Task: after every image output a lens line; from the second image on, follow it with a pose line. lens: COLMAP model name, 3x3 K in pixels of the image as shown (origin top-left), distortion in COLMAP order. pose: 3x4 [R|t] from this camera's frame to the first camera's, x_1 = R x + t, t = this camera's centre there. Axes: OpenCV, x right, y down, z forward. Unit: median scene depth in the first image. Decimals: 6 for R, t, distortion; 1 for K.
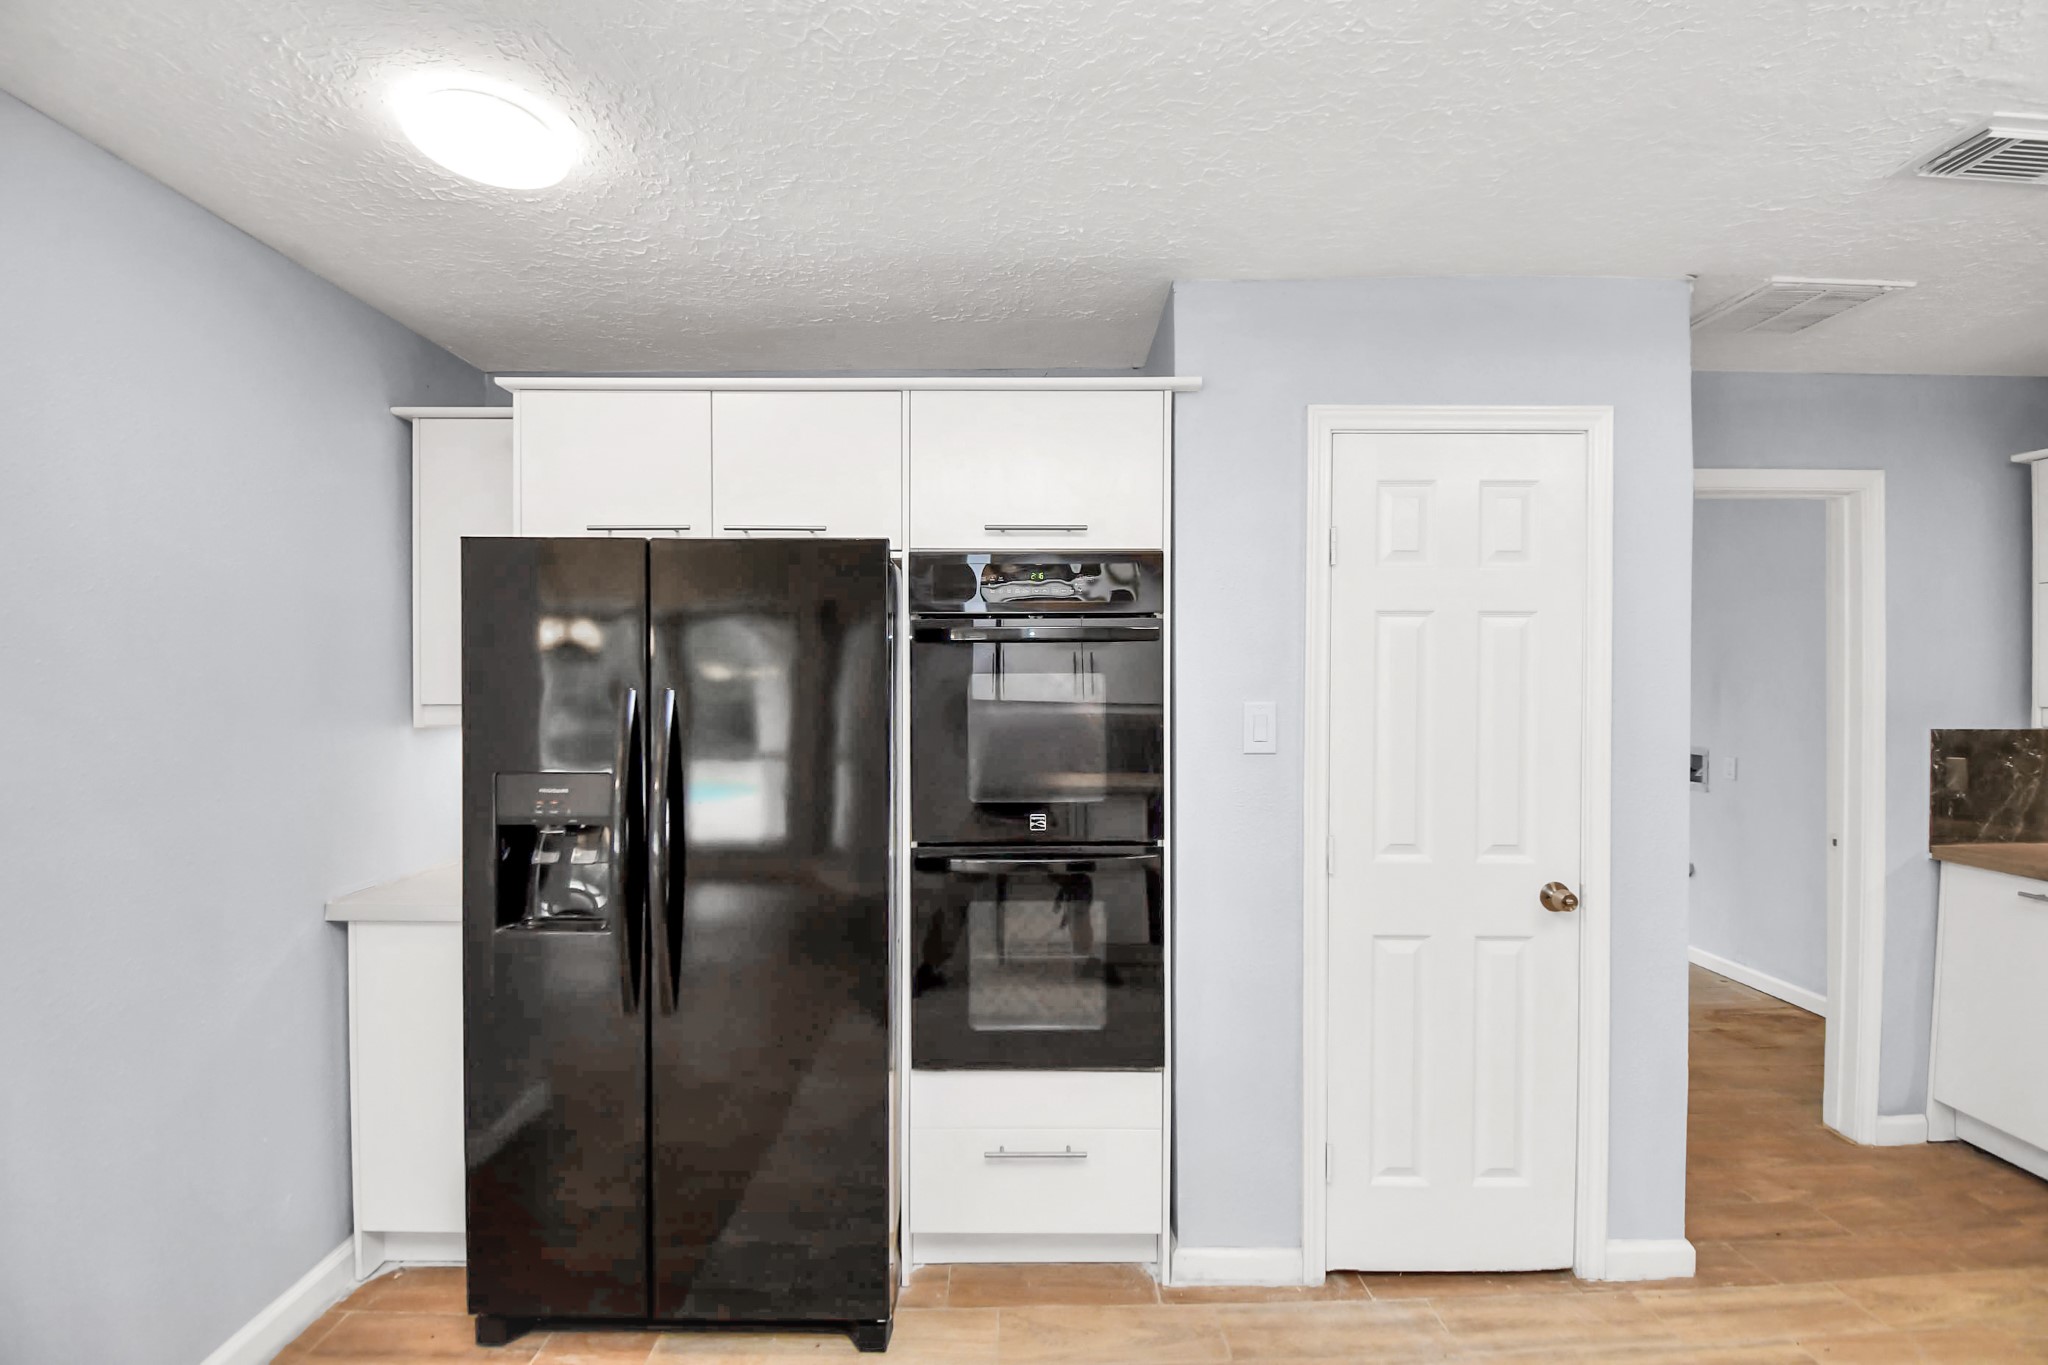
lens RADIAL K [[891.1, 0, 1027.5], [0, 891.1, 694.5], [0, 0, 1]] dist [0.018034, -0.021193]
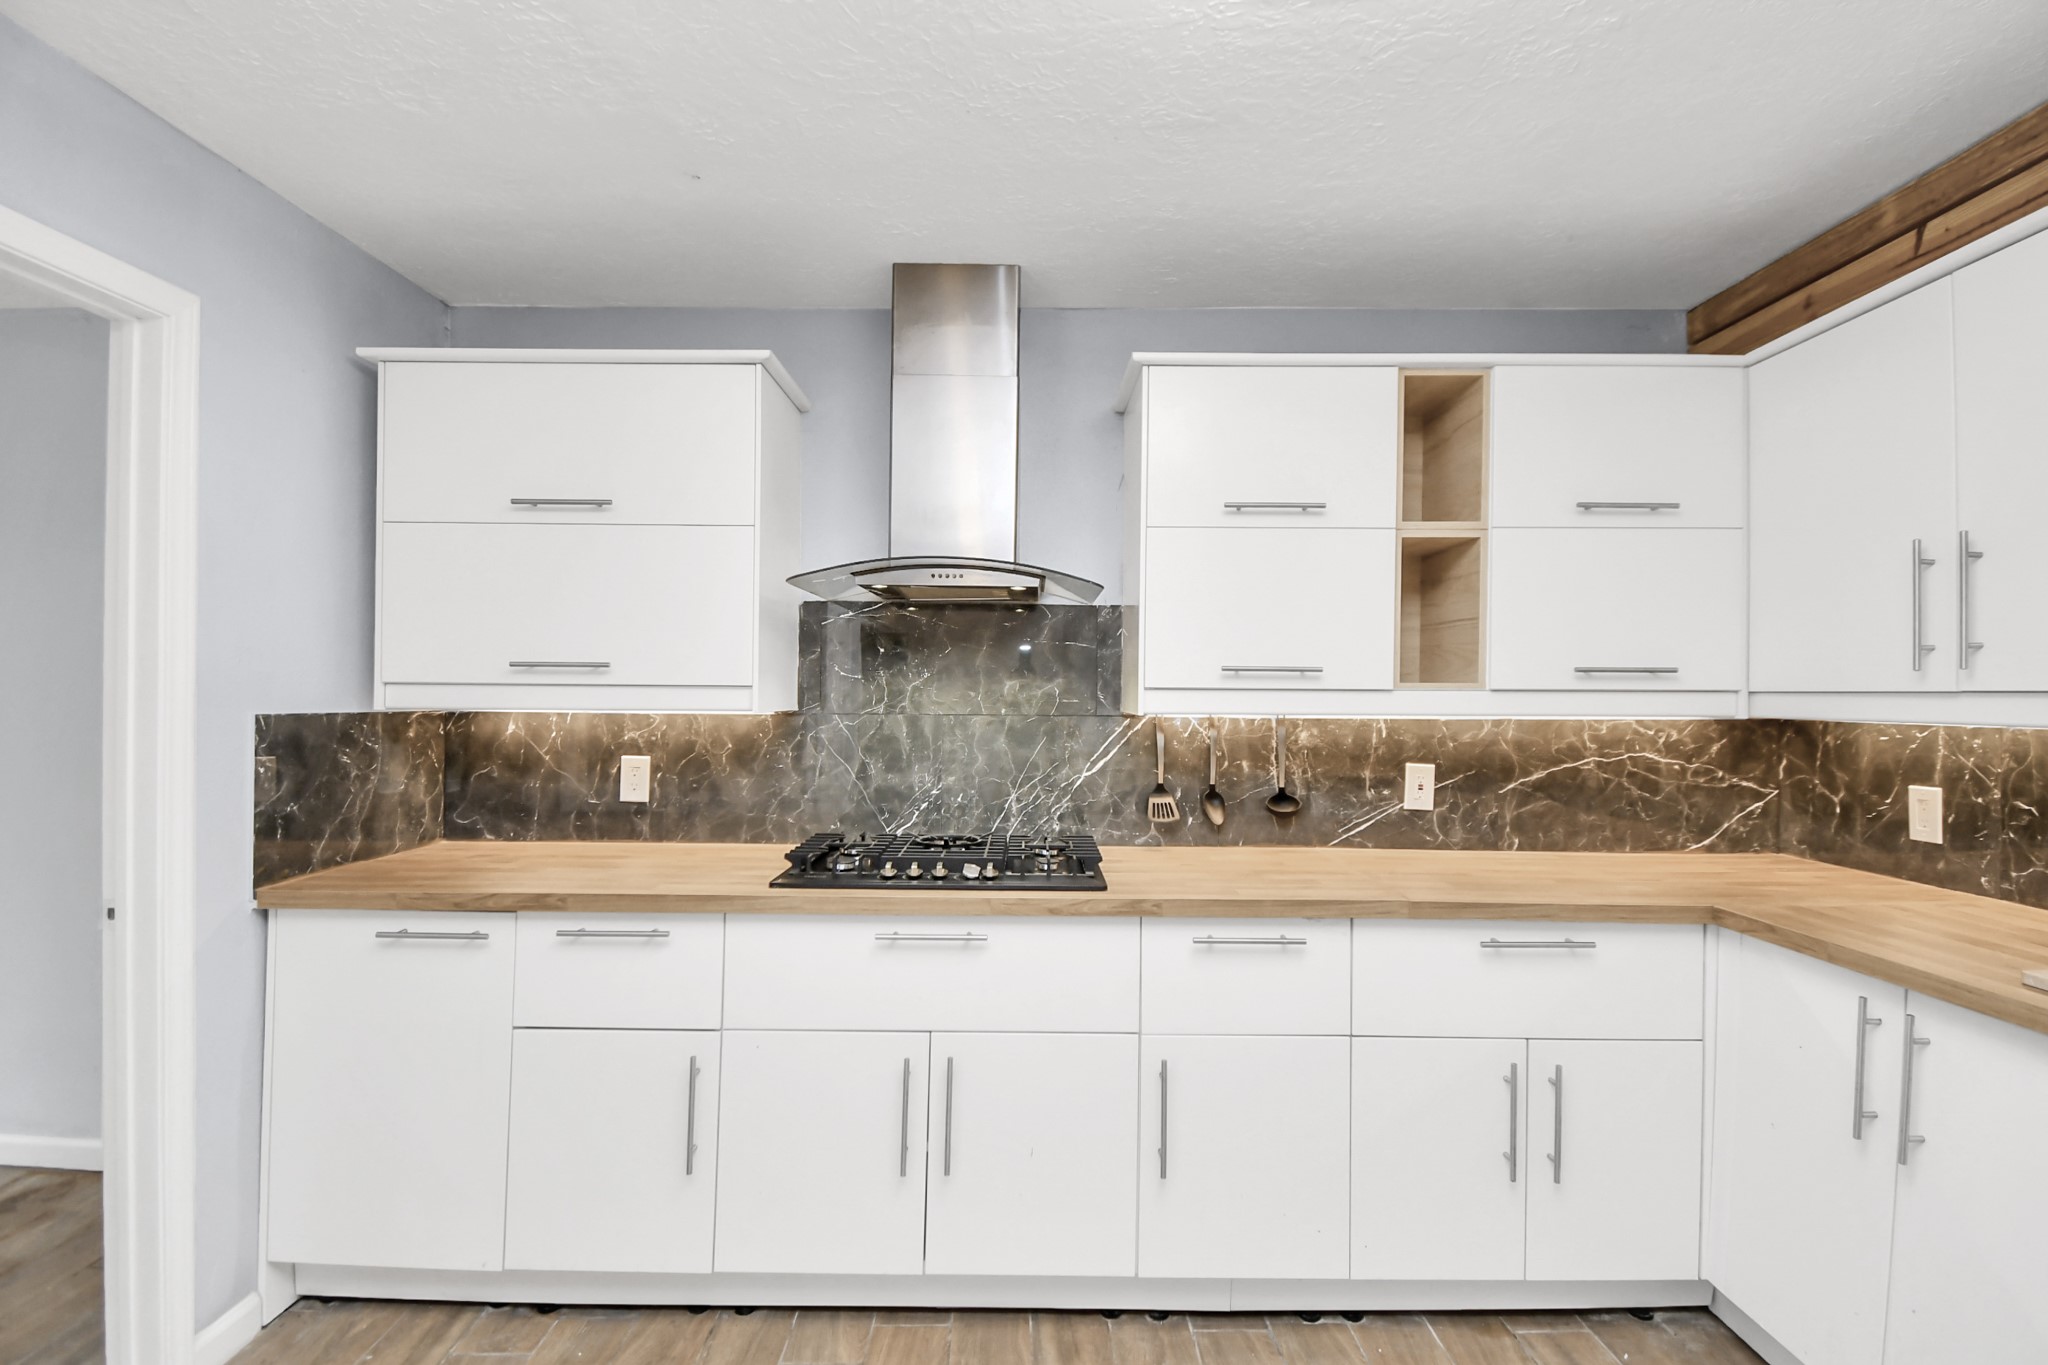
lens RADIAL K [[946.0, 0, 979.5], [0, 946.0, 693.9], [0, 0, 1]] dist [0.010439, -0.018856]
pose [[0.077239, 0.002338, 0.997010, 0.445919], [0.004480, 0.999986, -0.002692, 0.035493], [-0.997003, 0.004675, 0.077227, 0.509407]]
